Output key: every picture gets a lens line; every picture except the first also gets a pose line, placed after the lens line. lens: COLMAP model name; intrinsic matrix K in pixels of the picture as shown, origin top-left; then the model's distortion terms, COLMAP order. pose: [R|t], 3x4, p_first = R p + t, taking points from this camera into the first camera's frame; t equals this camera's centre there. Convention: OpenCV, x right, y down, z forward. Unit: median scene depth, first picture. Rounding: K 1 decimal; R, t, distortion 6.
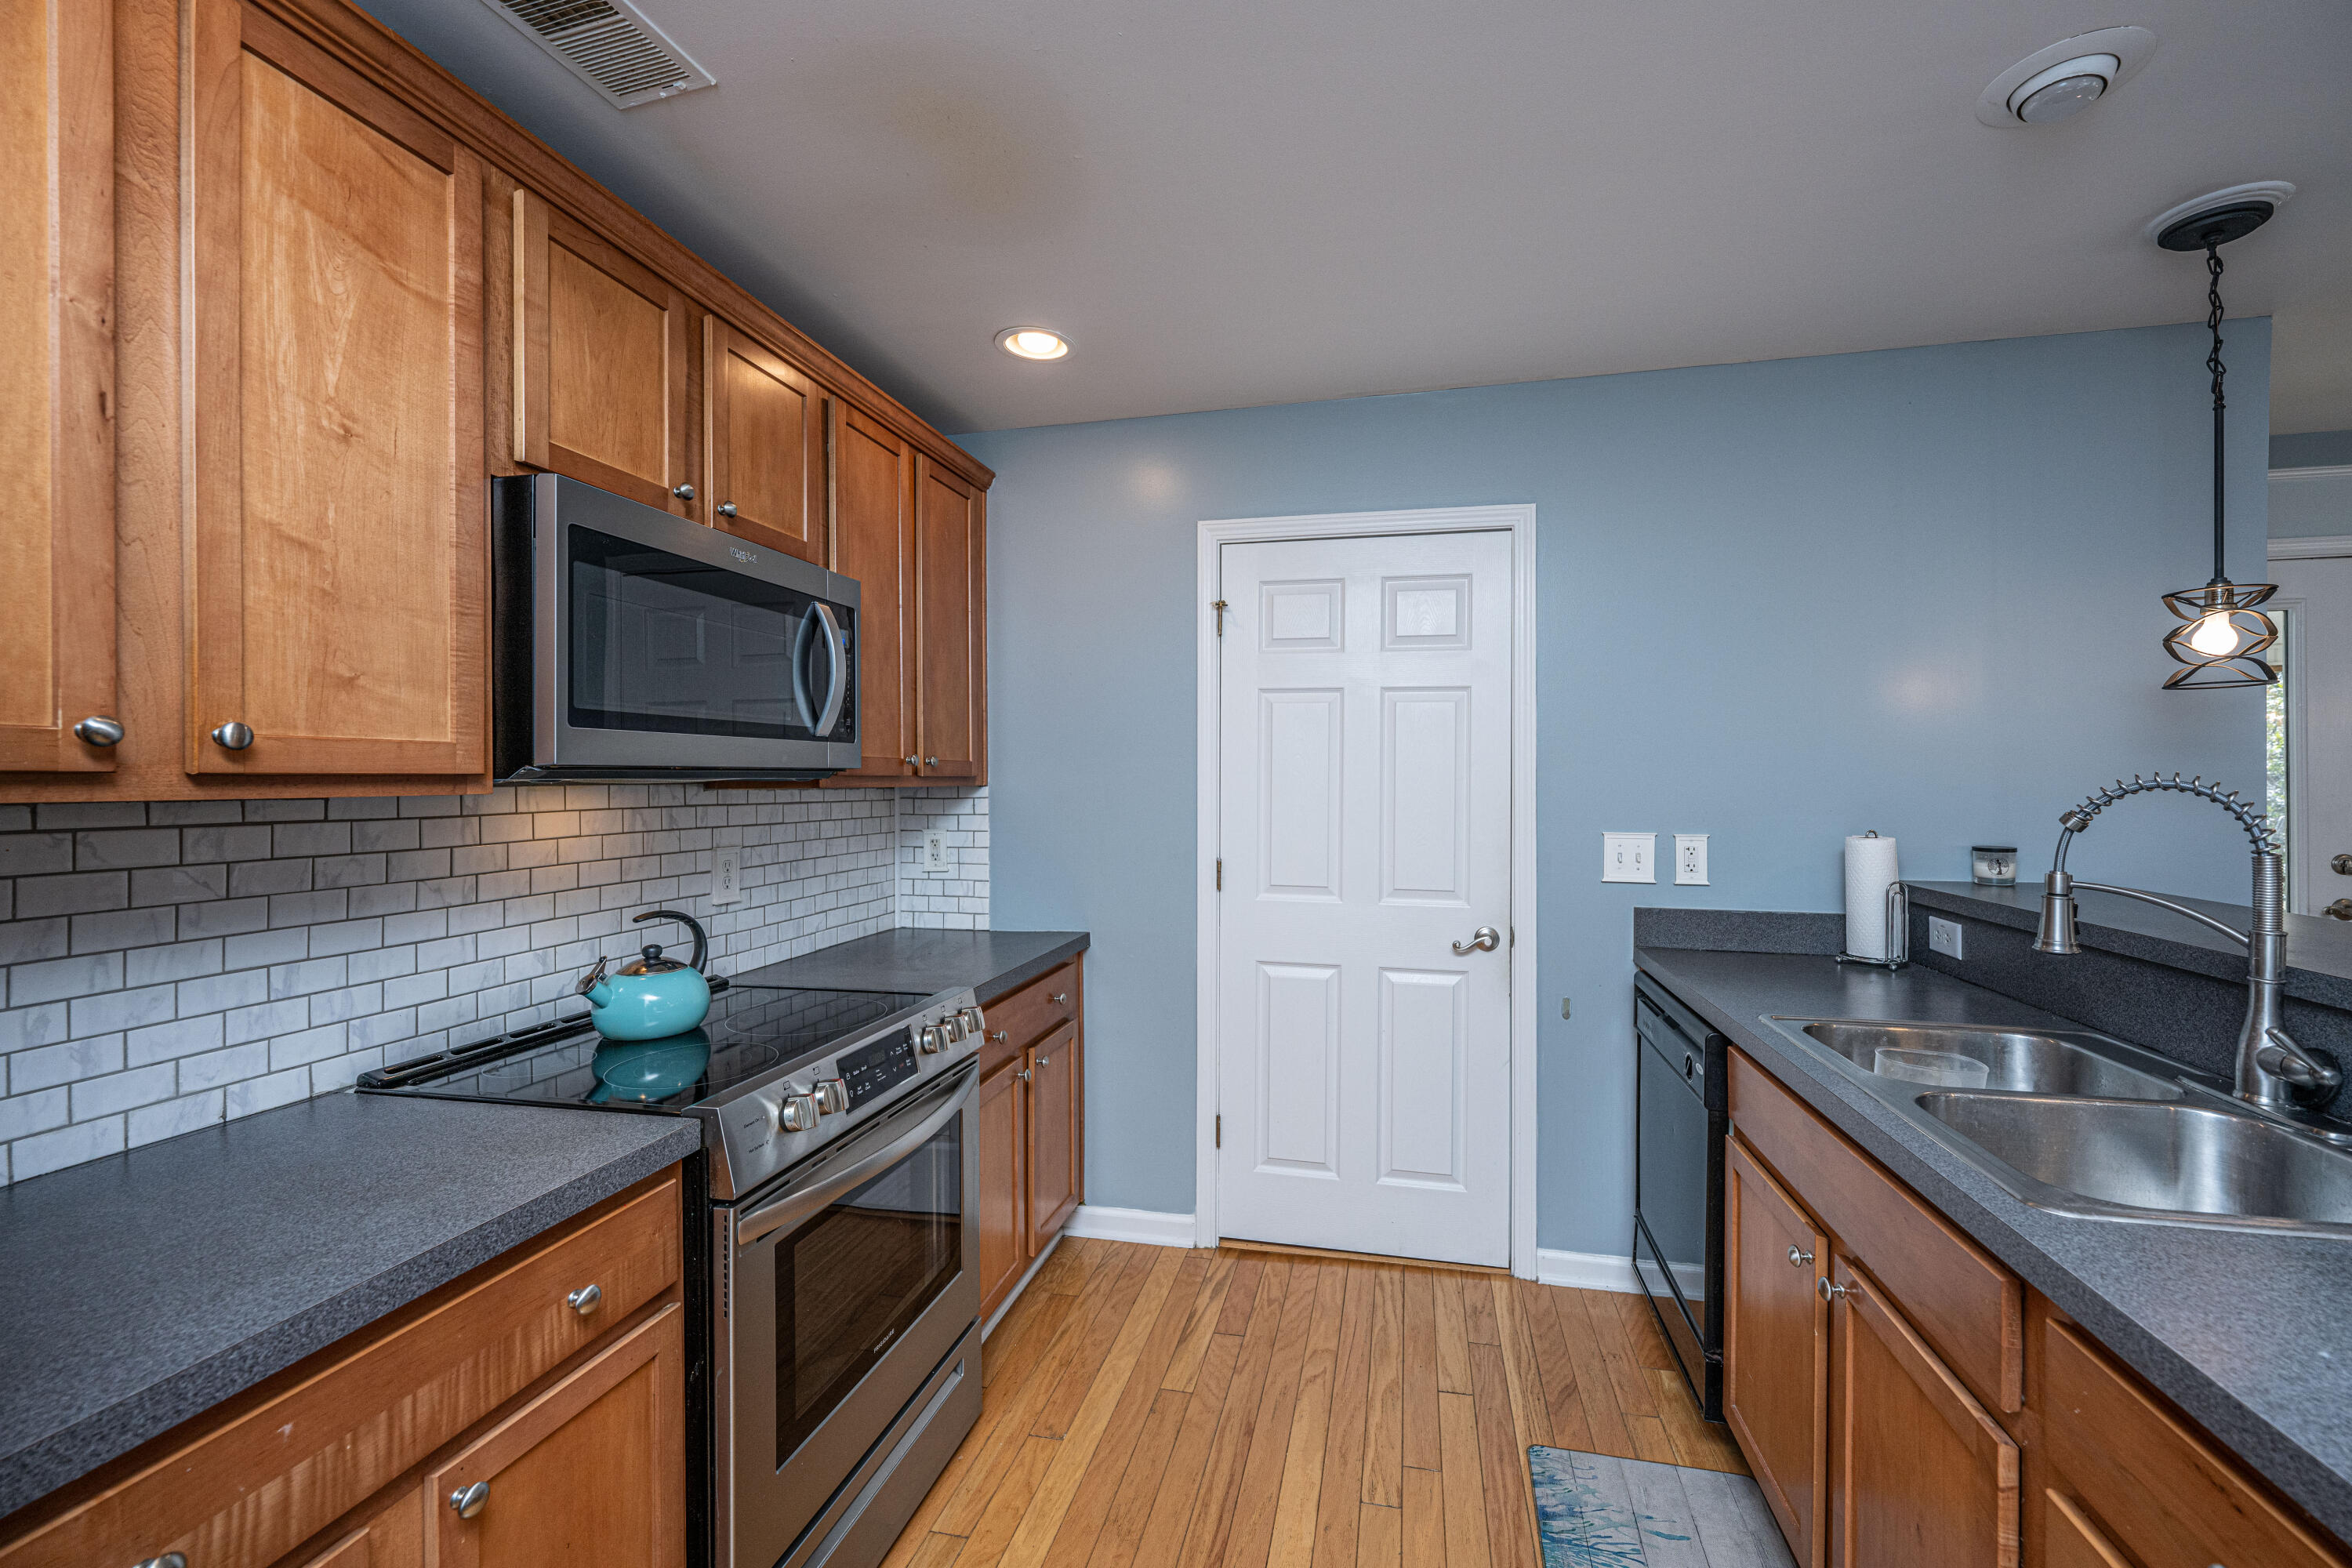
lens RADIAL K [[960.7, 0, 1168.0], [0, 960.7, 779.0], [0, 0, 1]] dist [-0.000505, 0.000343]
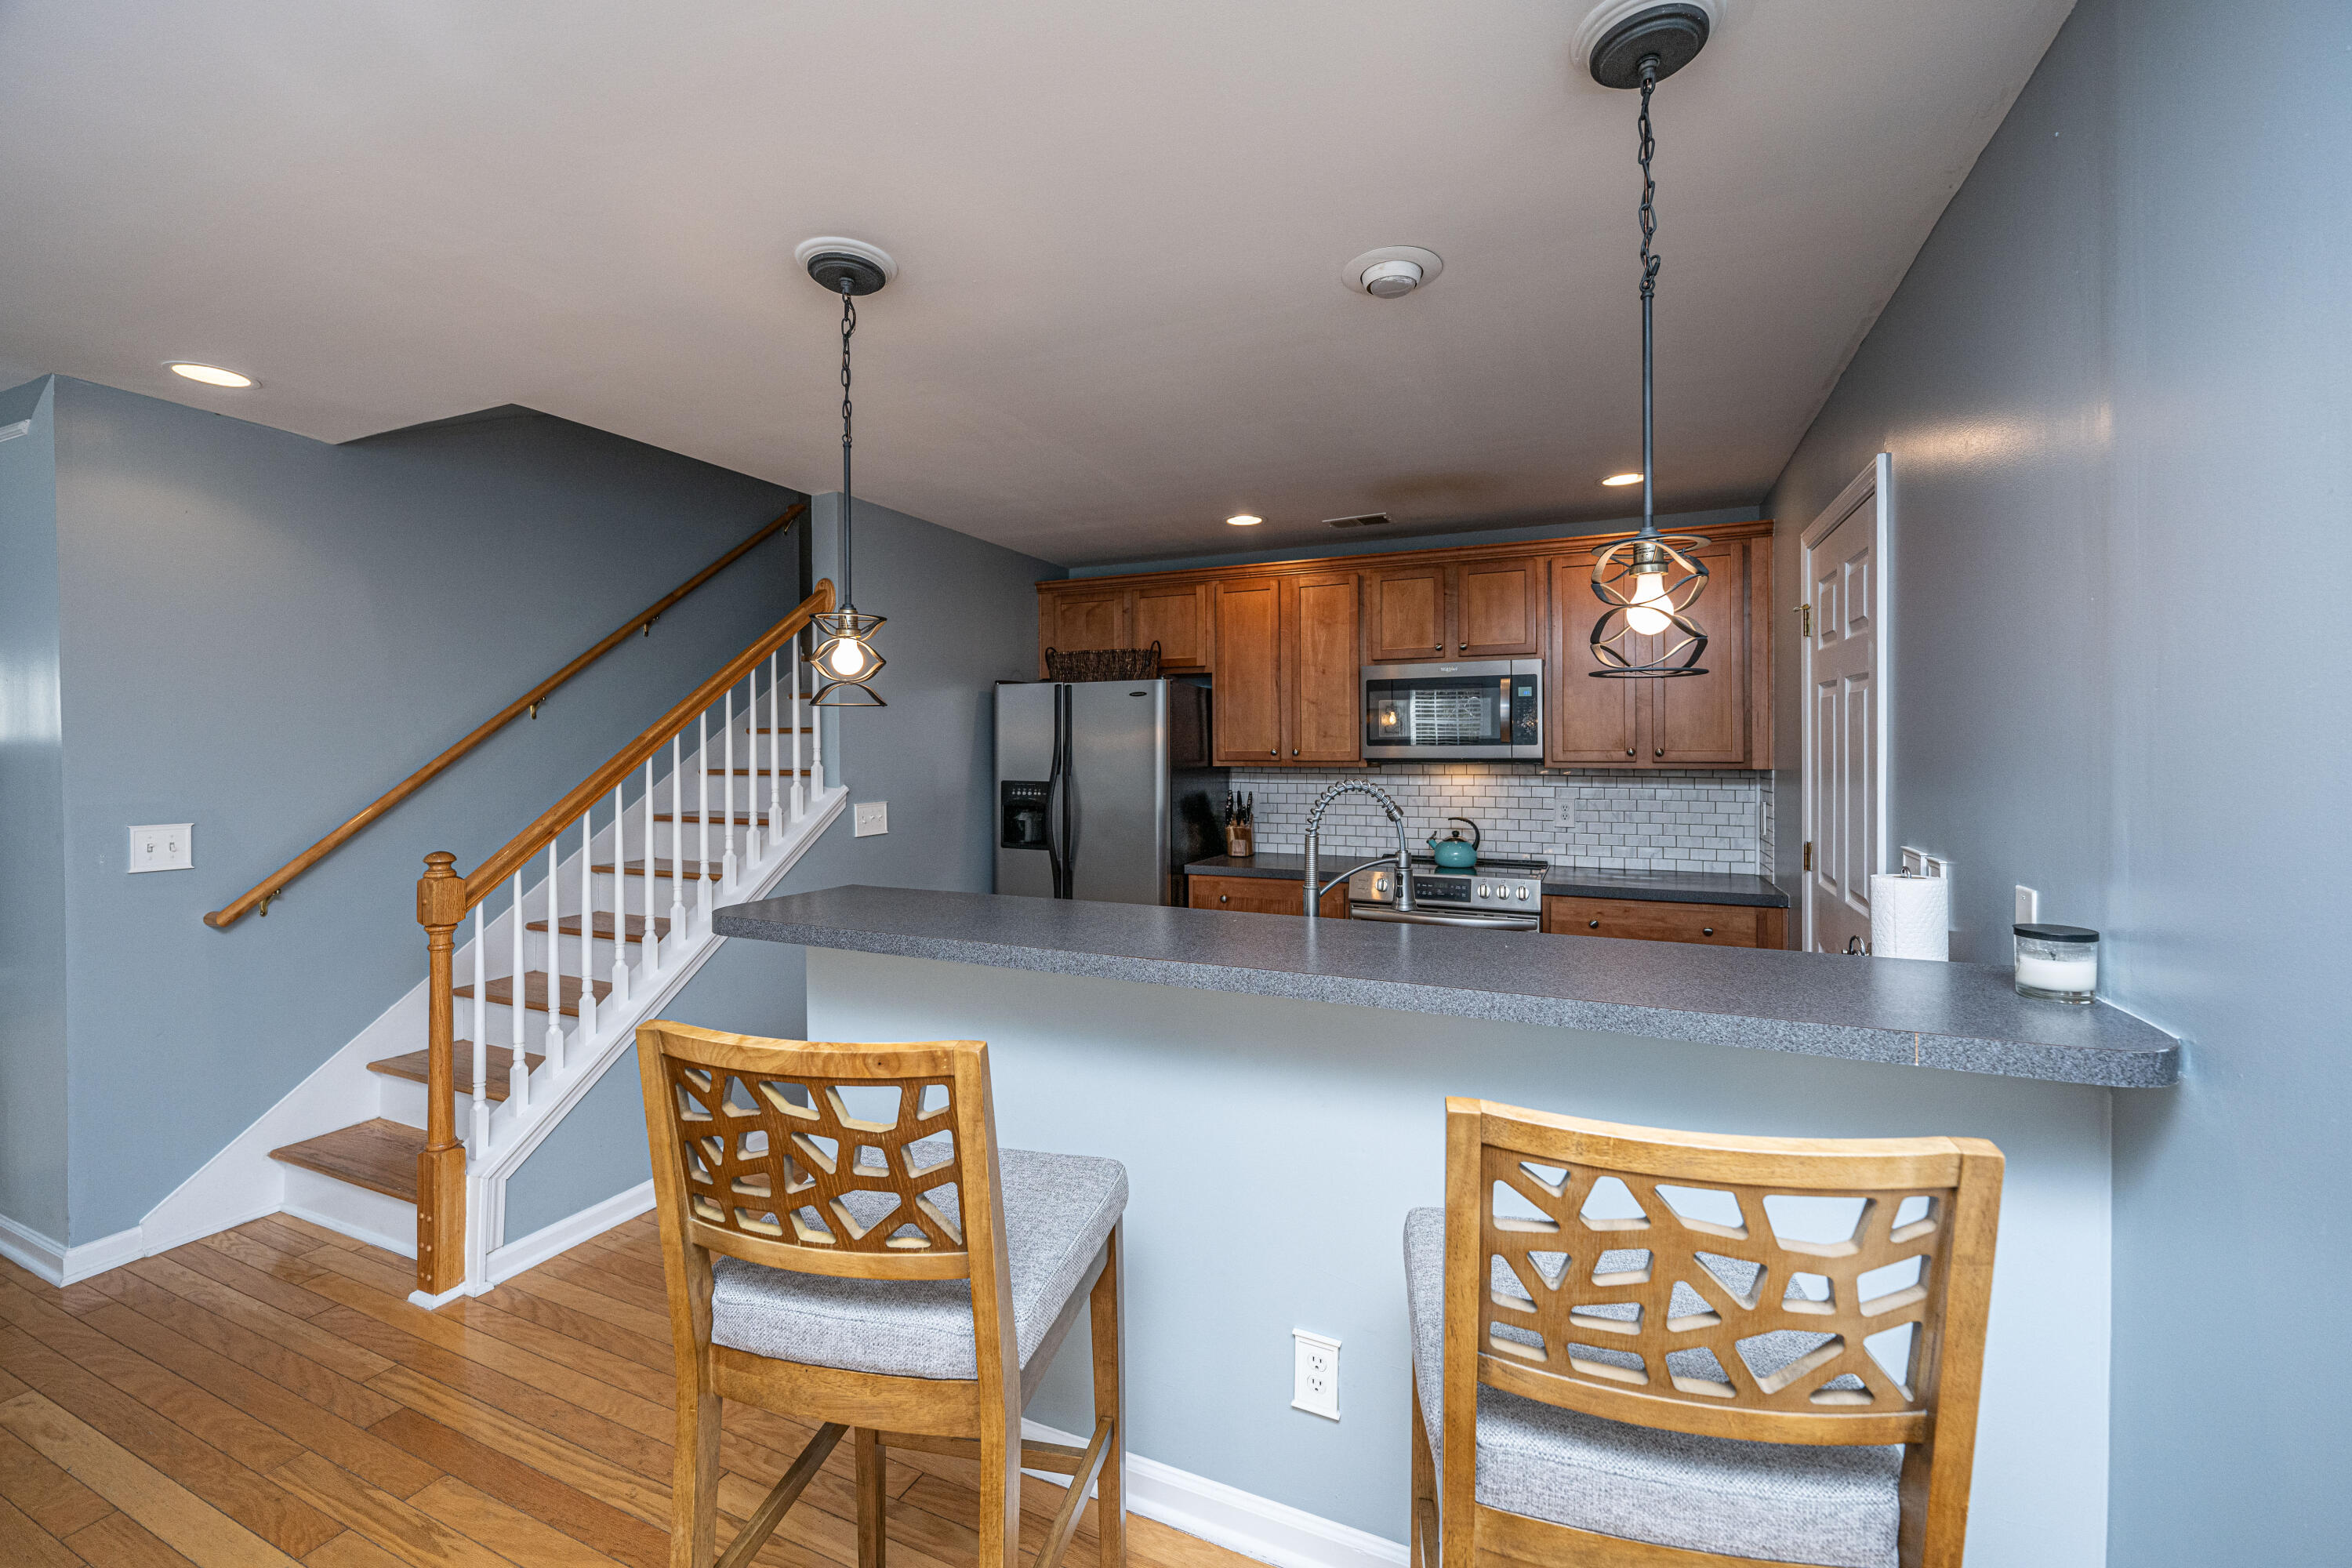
lens RADIAL K [[960.7, 0, 1173.6], [0, 960.7, 742.1], [0, 0, 1]] dist [-0.000505, 0.000343]
pose [[-0.182500, 0.001780, -0.983204, 1.593368], [-0.000456, 0.999998, 0.001895, -0.045157], [0.983206, 0.000794, -0.182499, 0.596327]]
